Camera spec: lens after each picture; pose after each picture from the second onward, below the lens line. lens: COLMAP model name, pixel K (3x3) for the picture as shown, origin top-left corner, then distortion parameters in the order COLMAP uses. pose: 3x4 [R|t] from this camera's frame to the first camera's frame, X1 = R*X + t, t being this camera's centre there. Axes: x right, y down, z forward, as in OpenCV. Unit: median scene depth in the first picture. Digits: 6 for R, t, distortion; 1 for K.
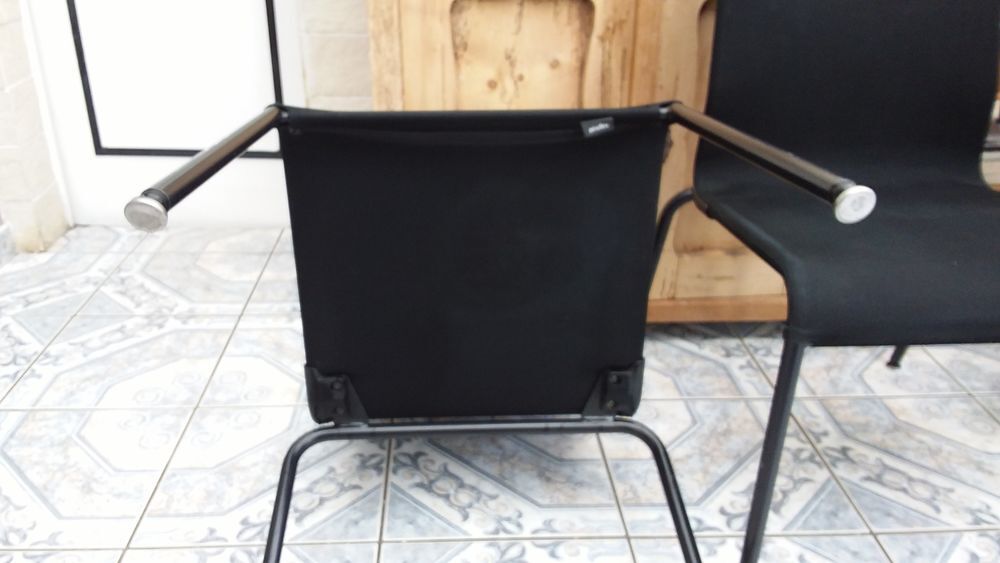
lens RADIAL K [[807.4, 0, 470.4], [0, 807.4, 288.1], [0, 0, 1]] dist [0.133975, -0.229781]
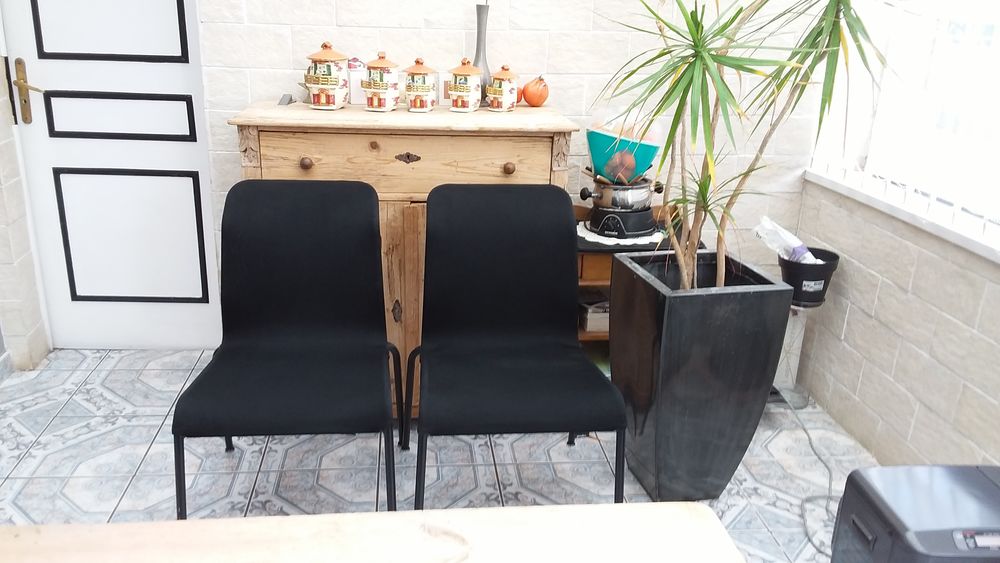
lens RADIAL K [[807.4, 0, 470.4], [0, 807.4, 288.1], [0, 0, 1]] dist [0.133975, -0.229781]
pose [[0.998741, 0.001981, 0.050121, 0.214628], [0.002853, 0.995360, -0.096180, -0.056344], [-0.050079, 0.096202, 0.994101, -0.595564]]
